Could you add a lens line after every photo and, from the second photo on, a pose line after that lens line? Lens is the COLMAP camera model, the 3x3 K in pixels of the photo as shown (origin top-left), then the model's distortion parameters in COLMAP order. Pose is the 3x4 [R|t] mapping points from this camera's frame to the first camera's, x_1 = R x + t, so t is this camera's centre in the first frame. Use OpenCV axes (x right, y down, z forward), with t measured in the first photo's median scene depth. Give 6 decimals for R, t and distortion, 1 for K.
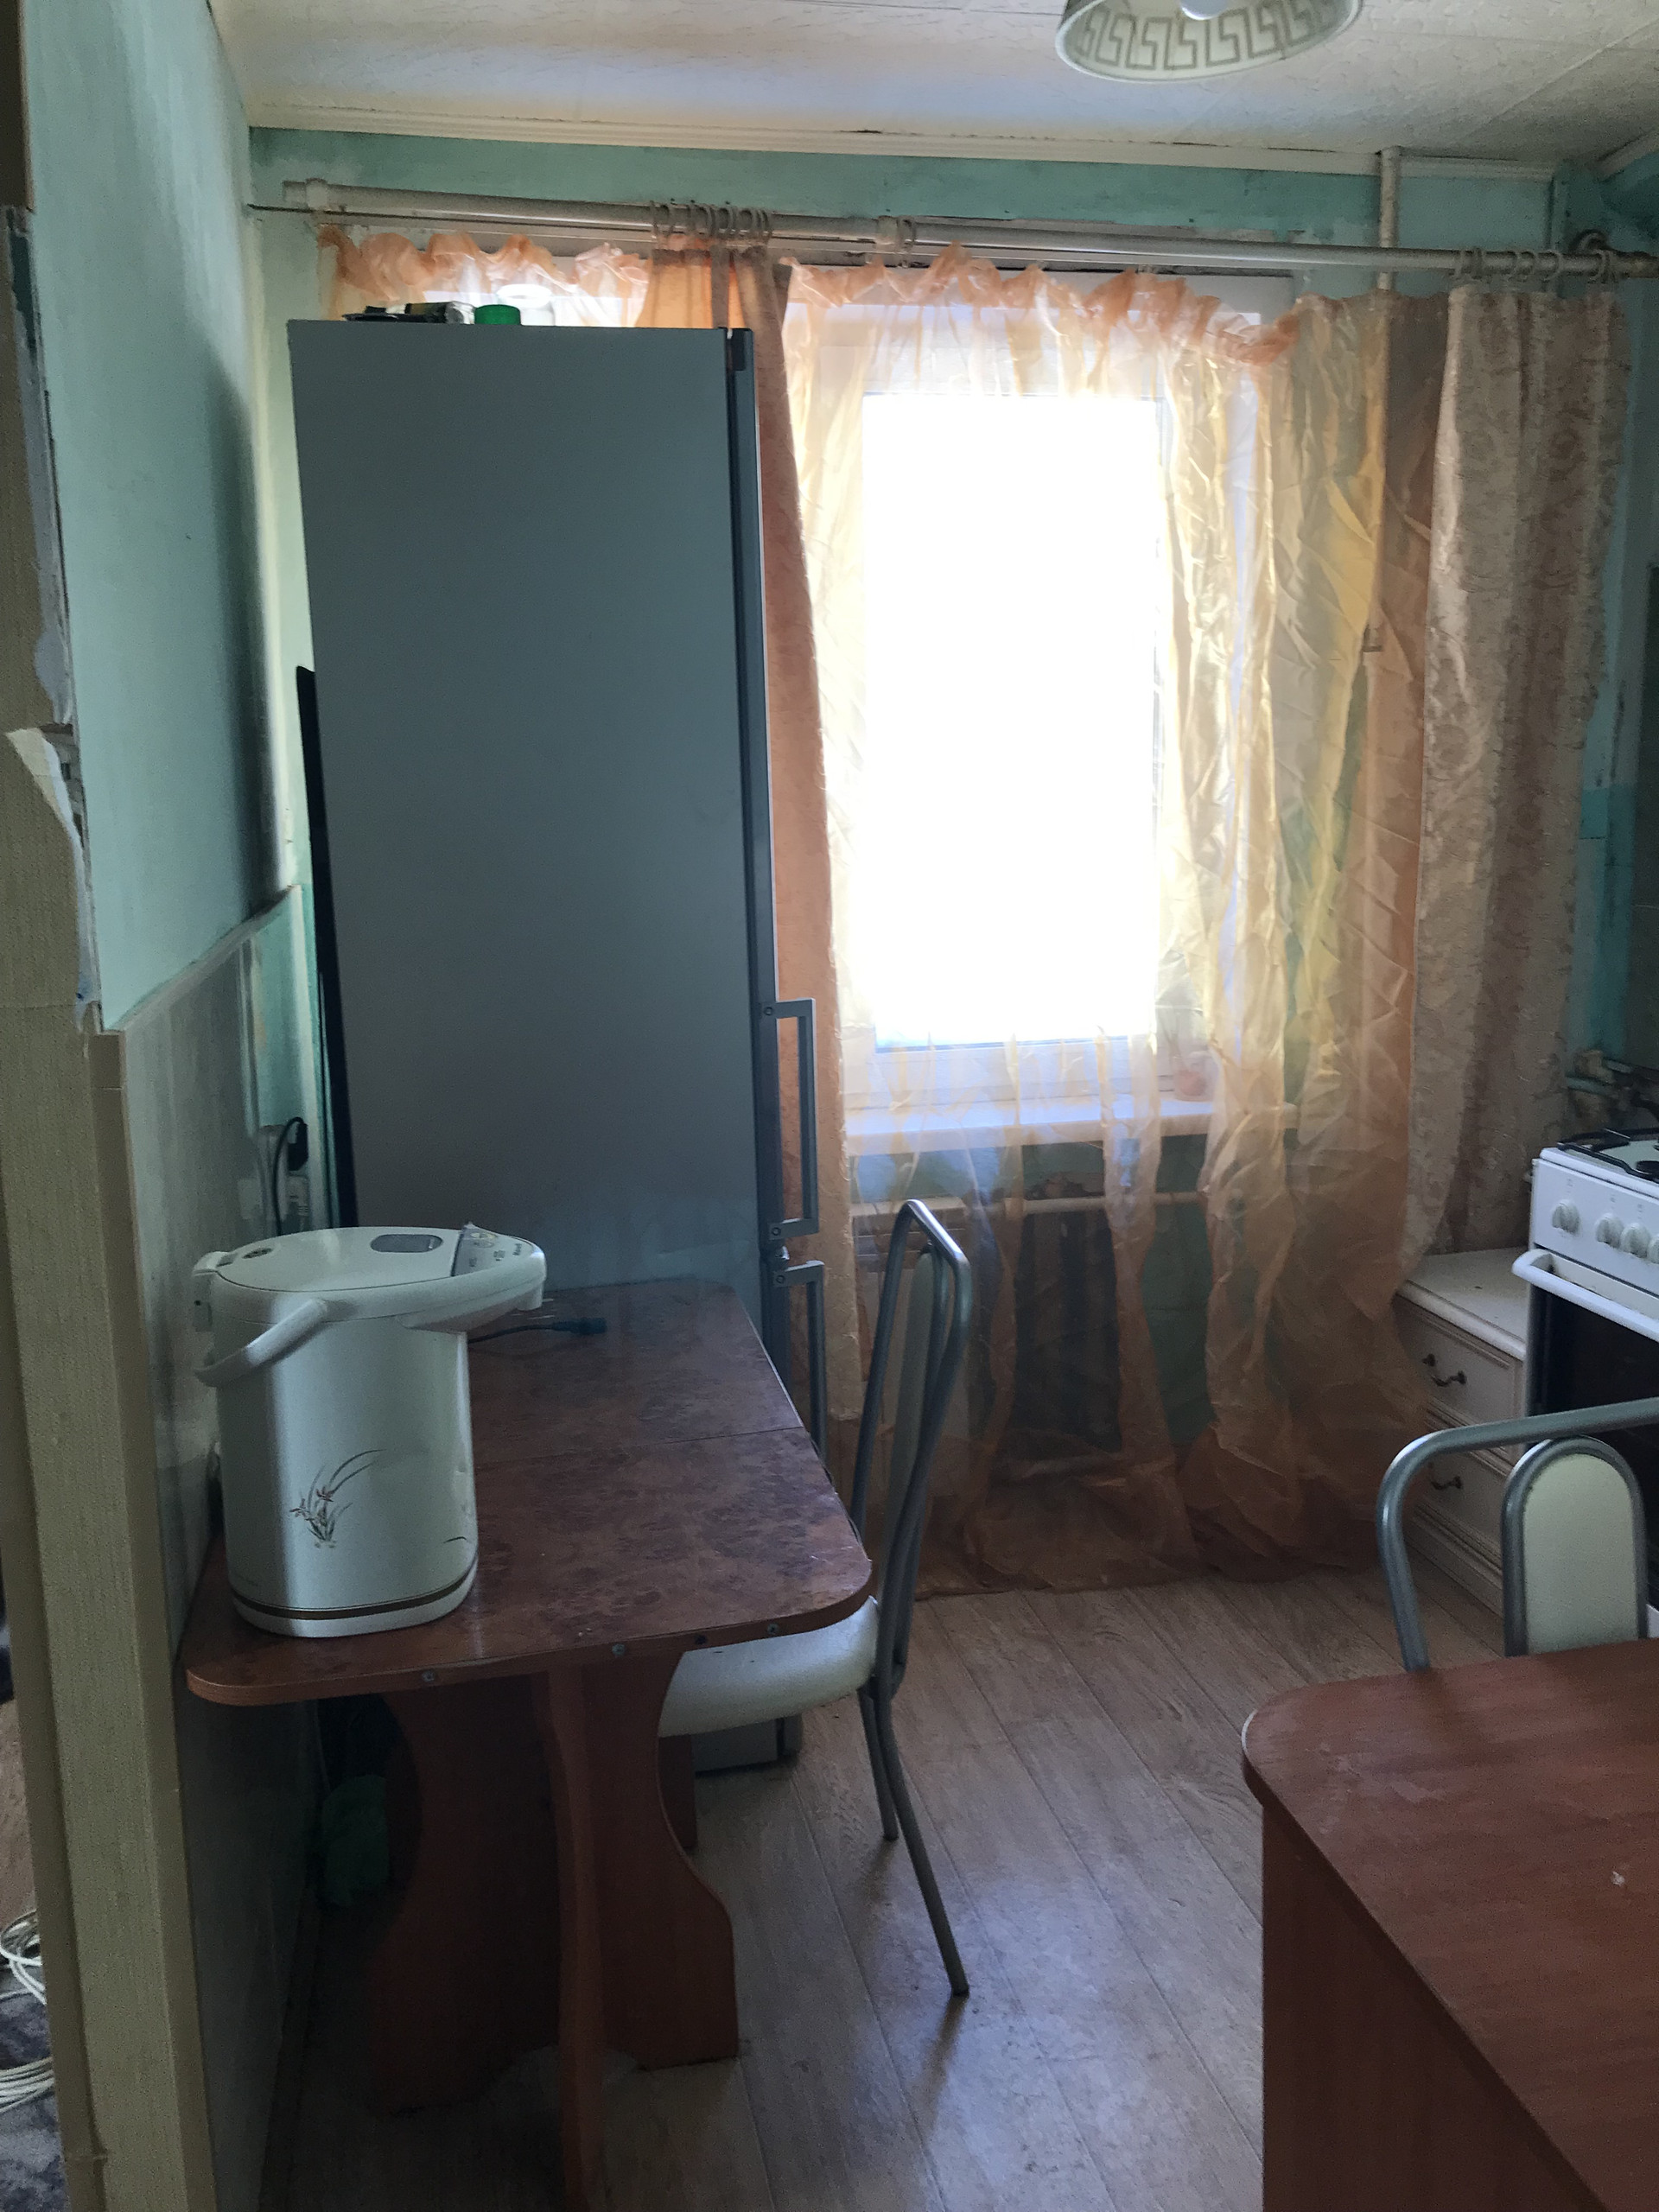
lens RADIAL K [[1788.9, 0, 842.2], [0, 1788.9, 1067.7], [0, 0, 1]] dist [0.032405, -0.033787]
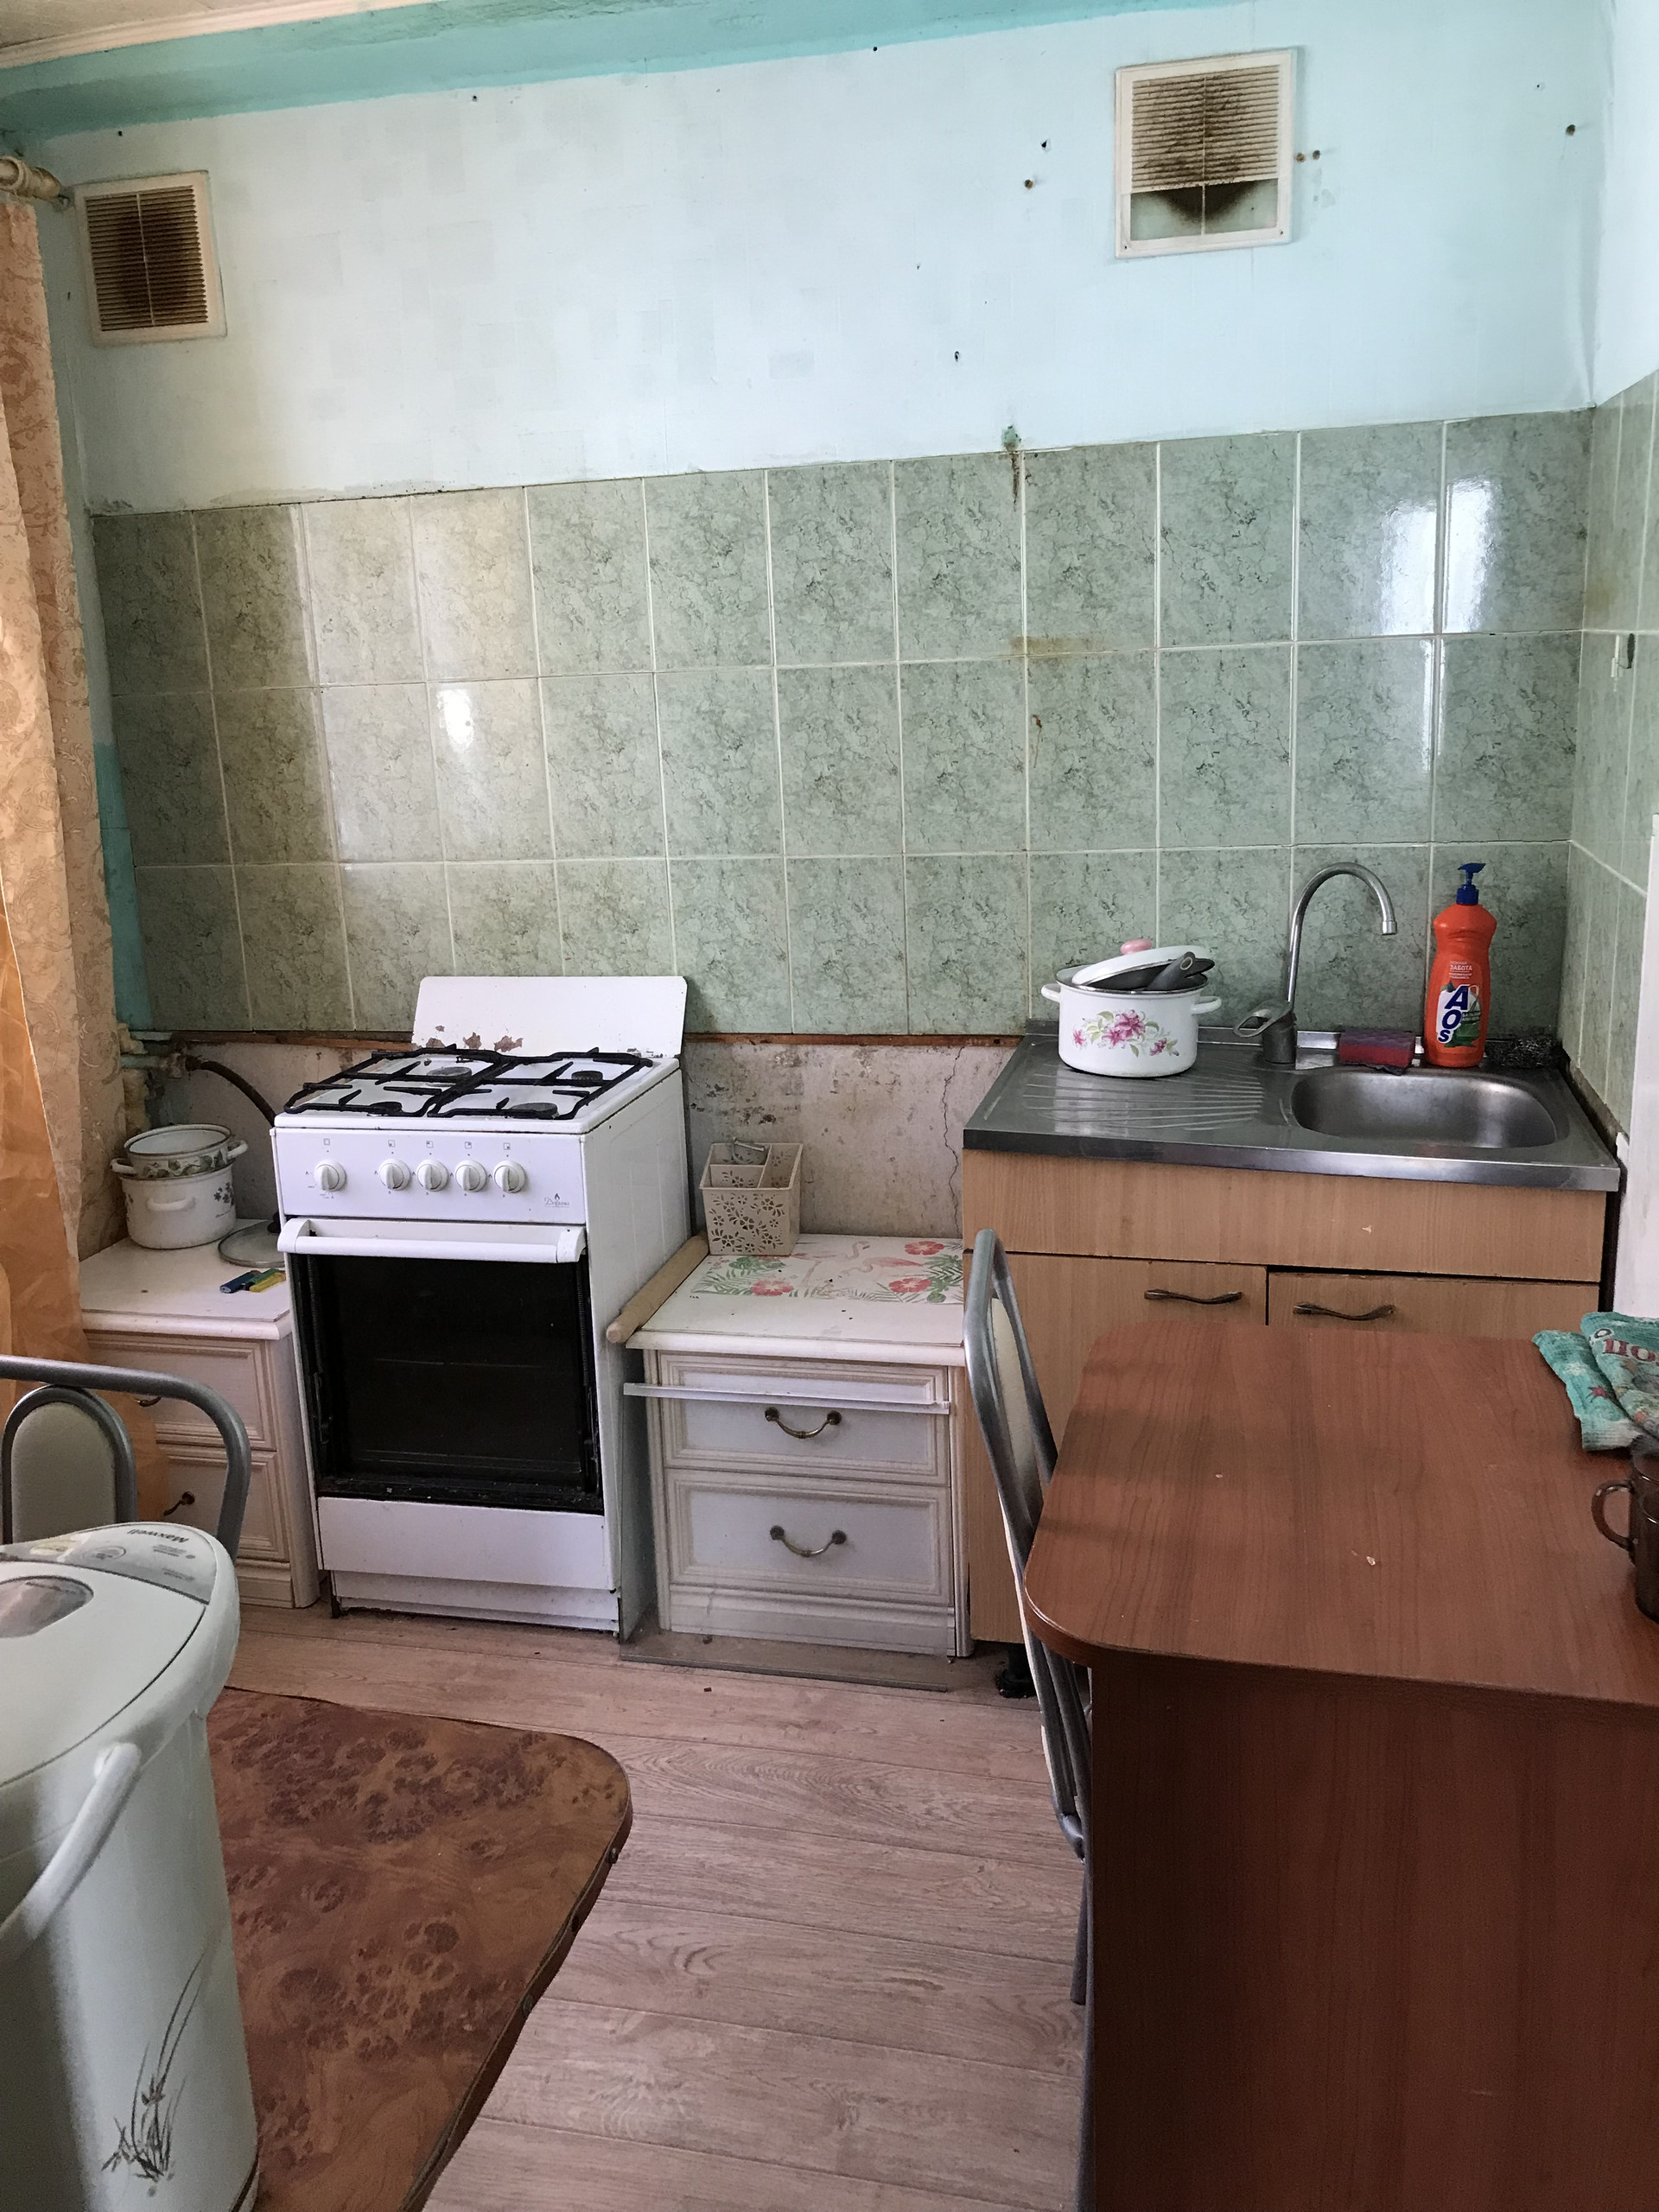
lens RADIAL K [[1788.9, 0, 842.2], [0, 1788.9, 1067.7], [0, 0, 1]] dist [0.032405, -0.033787]
pose [[0.446257, -0.197755, 0.872781, -0.331899], [0.186169, 0.974456, 0.125604, -0.047776], [-0.875326, 0.106433, 0.471674, 0.296681]]
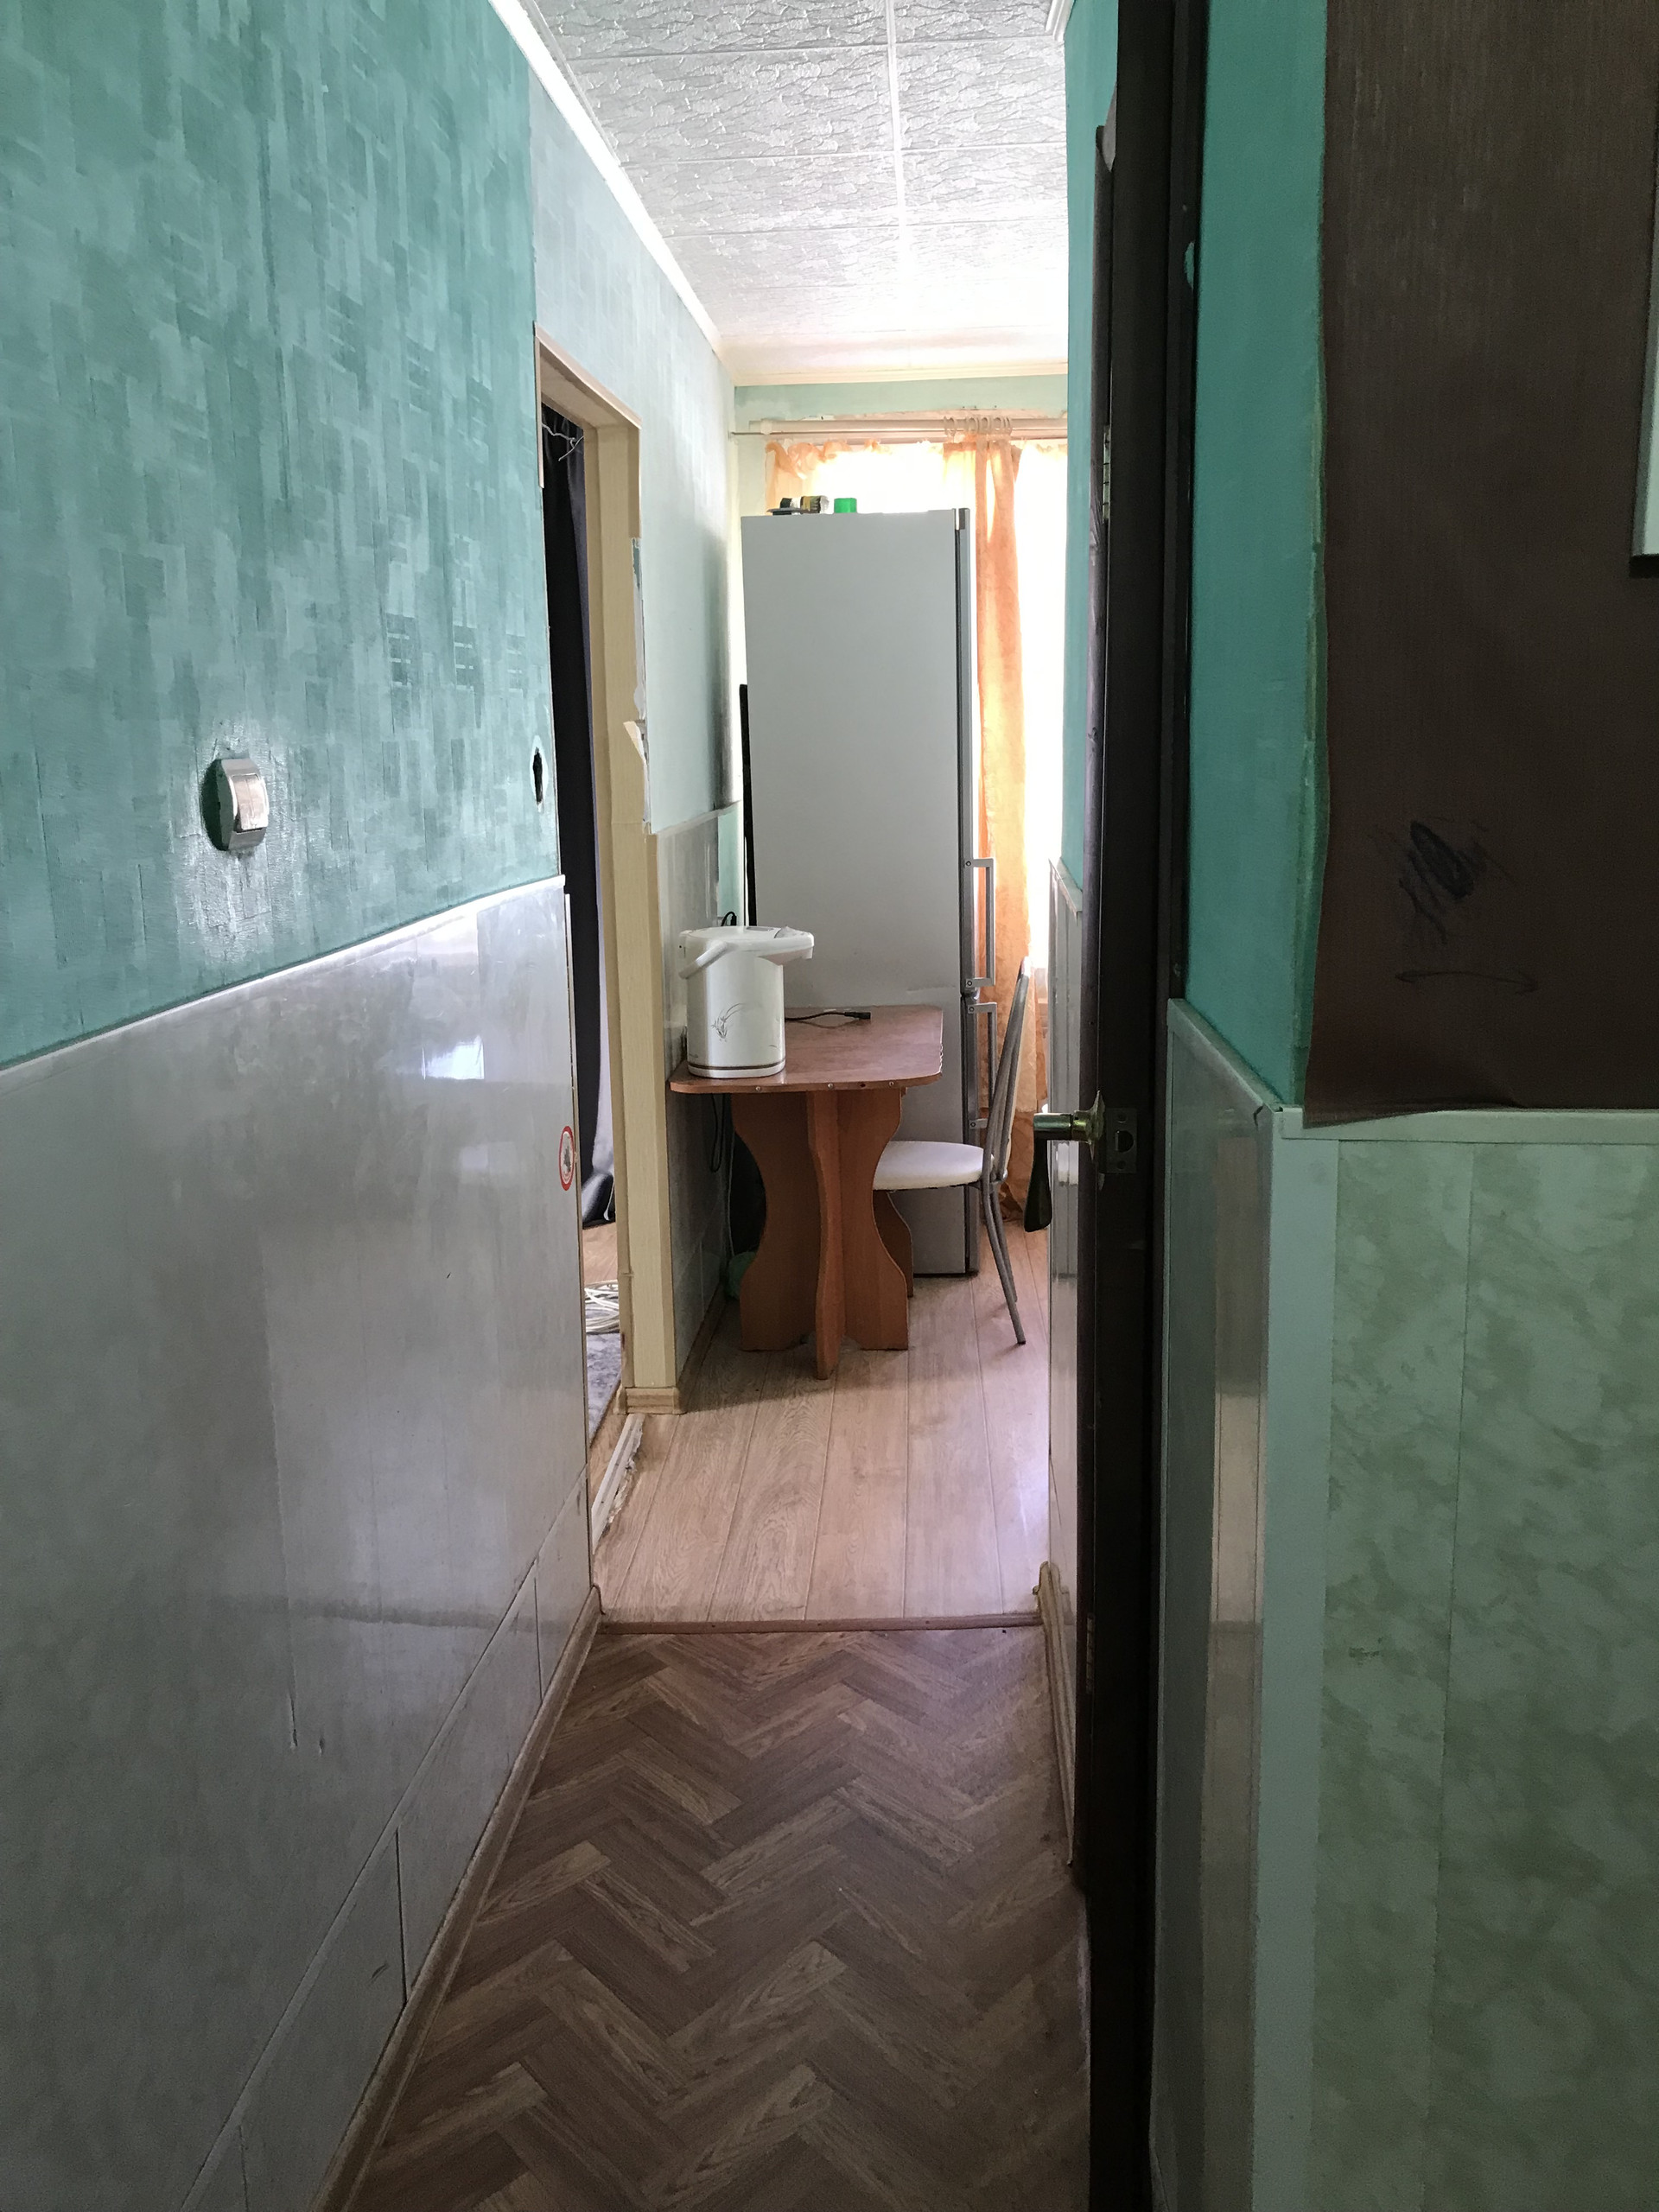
lens RADIAL K [[1788.9, 0, 842.2], [0, 1788.9, 1067.7], [0, 0, 1]] dist [0.032405, -0.033787]
pose [[0.965711, 0.053584, -0.254031, 0.288647], [-0.047404, 0.998413, 0.030390, 0.119415], [0.255256, -0.017306, 0.966719, -0.779836]]
